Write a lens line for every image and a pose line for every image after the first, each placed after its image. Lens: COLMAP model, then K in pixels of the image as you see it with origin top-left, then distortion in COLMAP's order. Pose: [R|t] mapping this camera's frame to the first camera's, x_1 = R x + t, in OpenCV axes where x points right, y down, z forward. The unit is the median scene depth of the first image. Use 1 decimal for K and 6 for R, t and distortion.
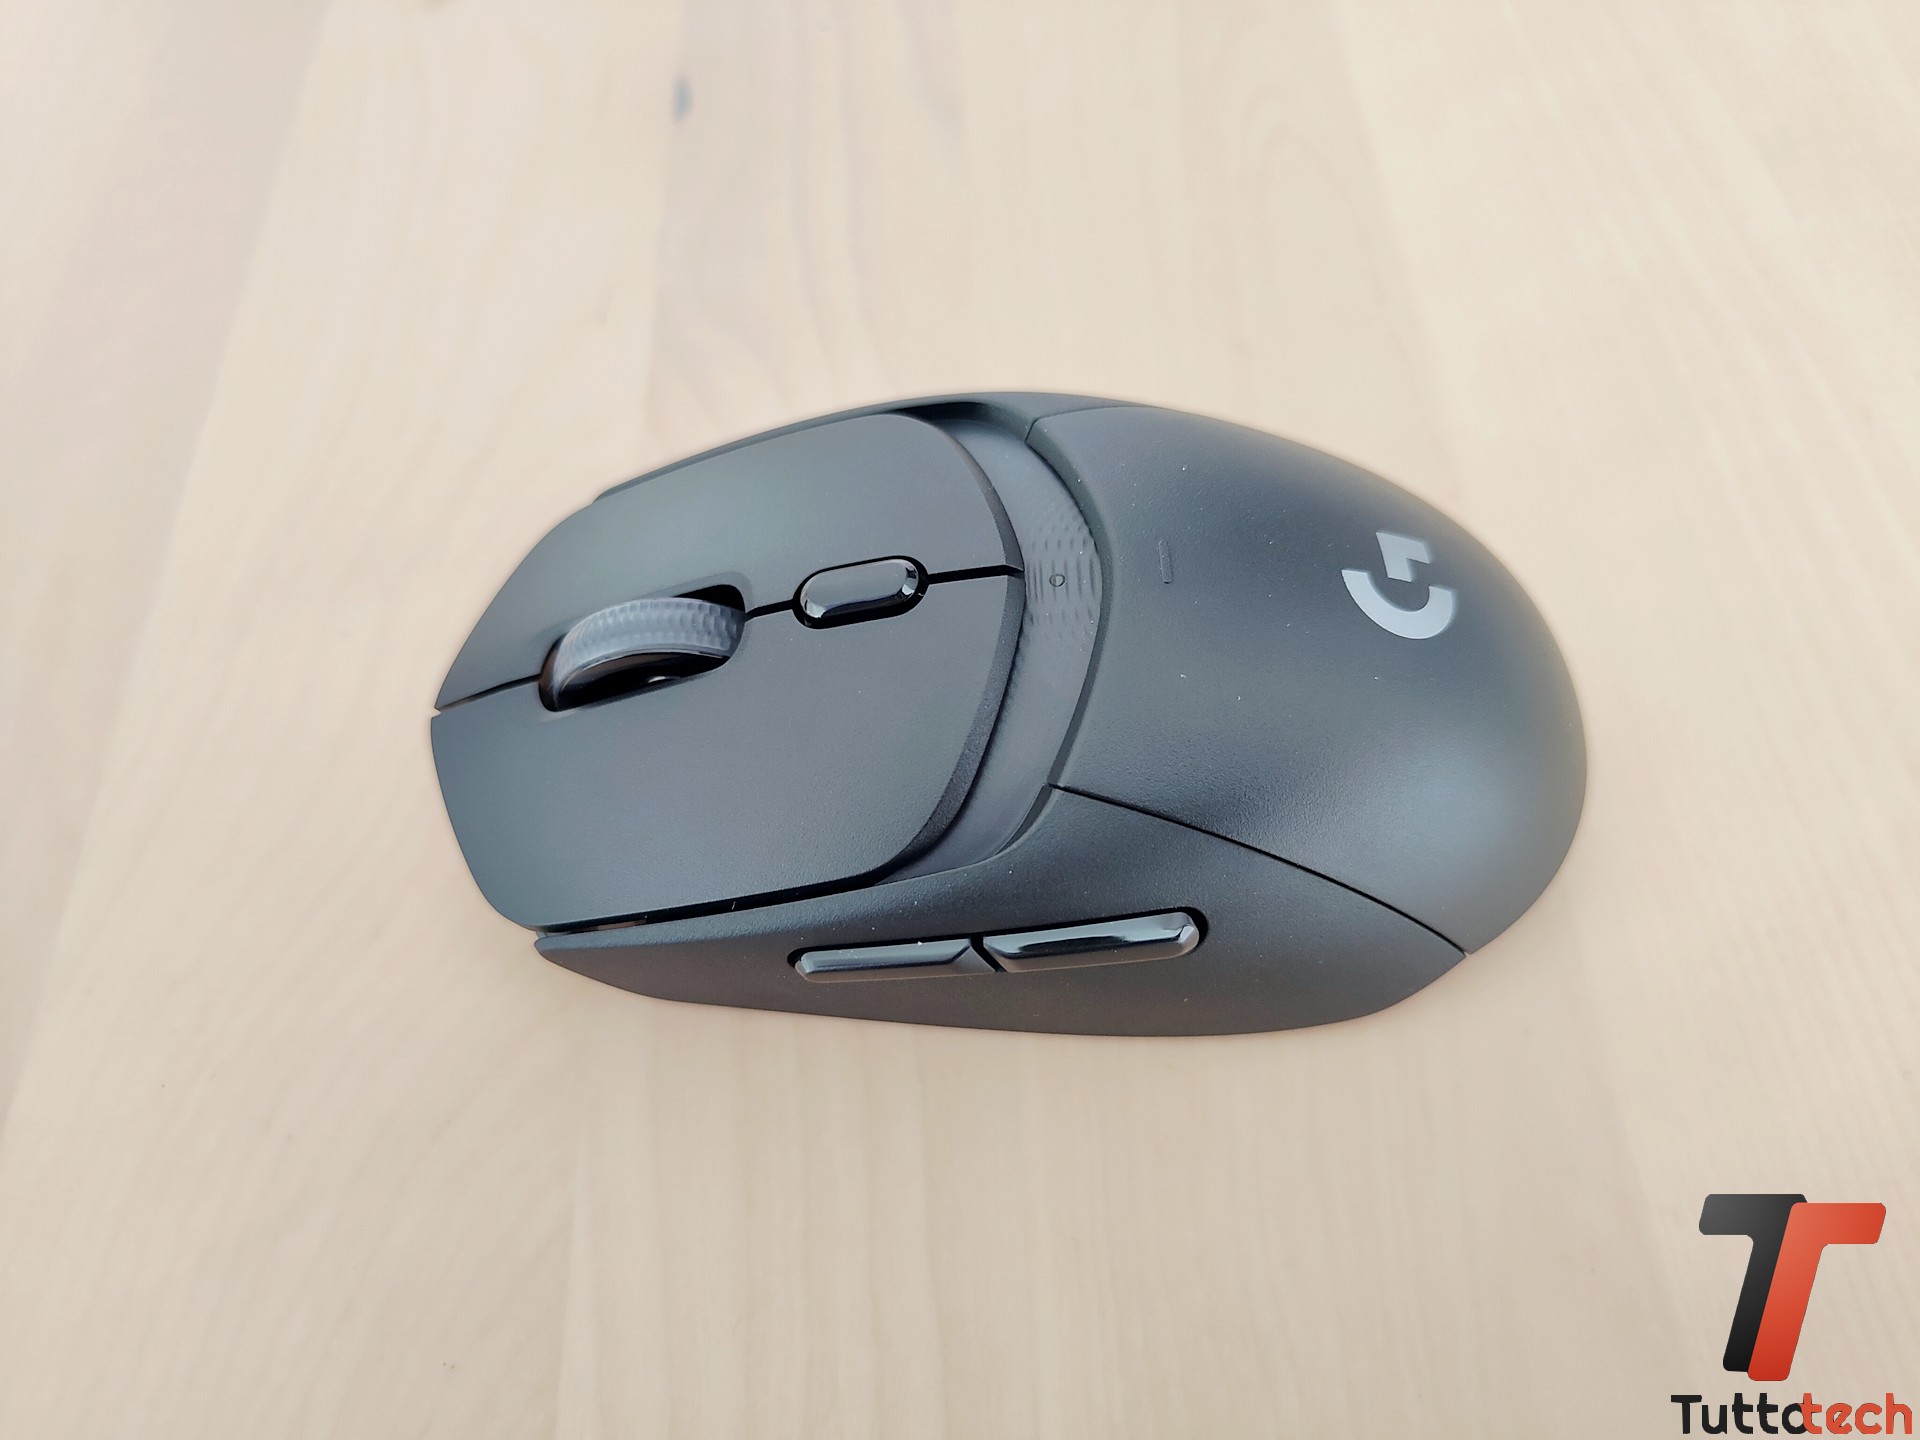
lens RADIAL K [[1390.7, 0, 955.2], [0, 1390.7, 727.6], [0, 0, 1]] dist [-0.075622, 0.026105]
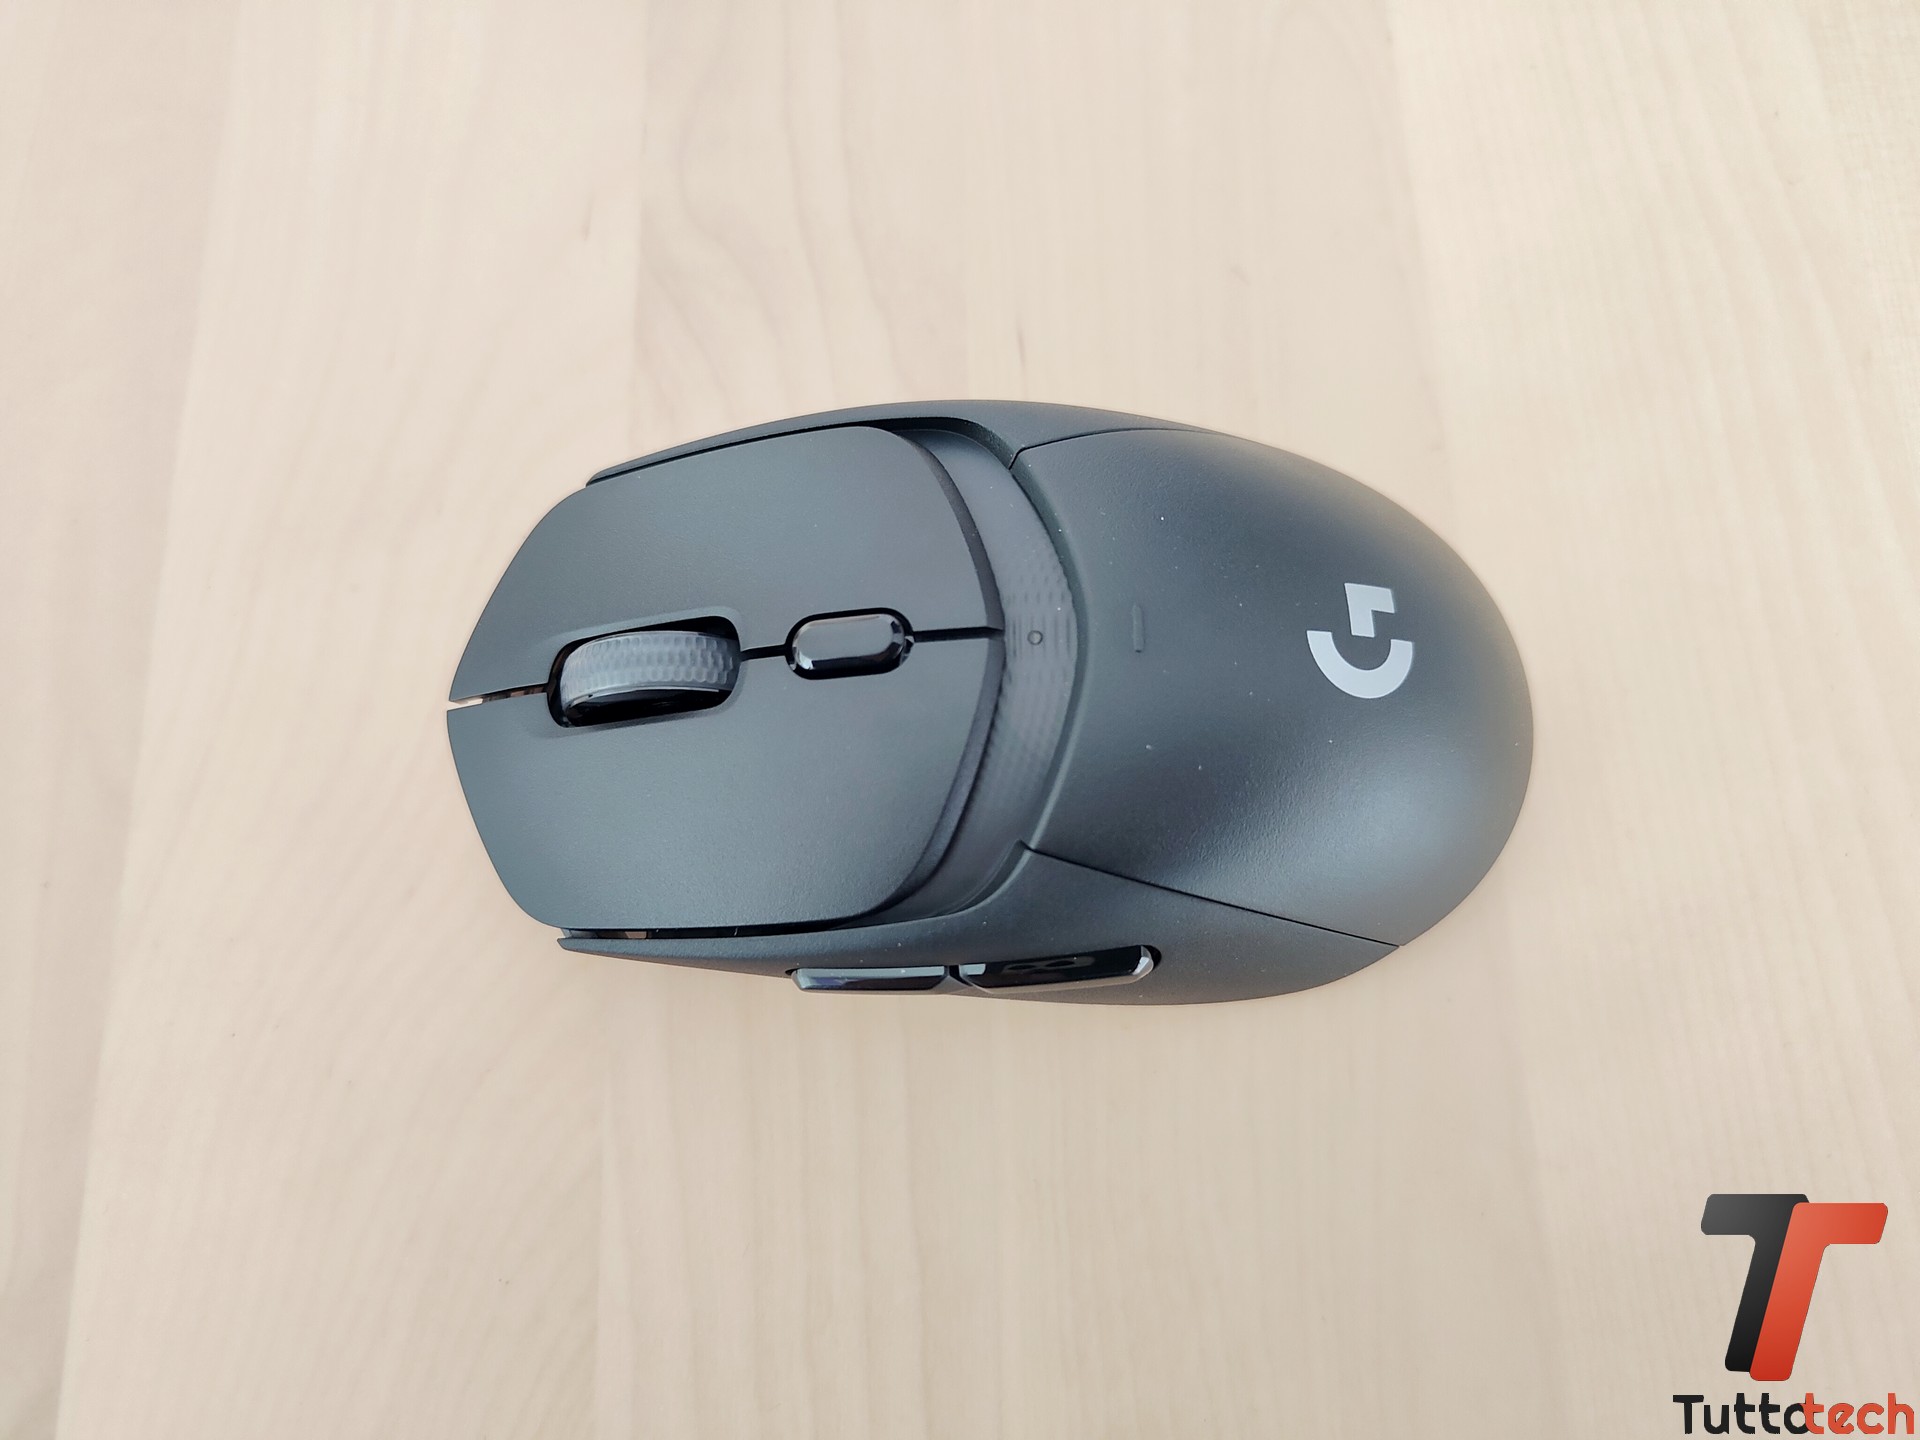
lens RADIAL K [[1390.7, 0, 942.6], [0, 1390.7, 705.2], [0, 0, 1]] dist [-0.075622, 0.026105]
pose [[0.999903, 0.012878, -0.005299, 0.009187], [-0.011330, 0.973567, 0.228118, -0.290868], [0.008096, -0.228036, 0.973619, -0.039273]]
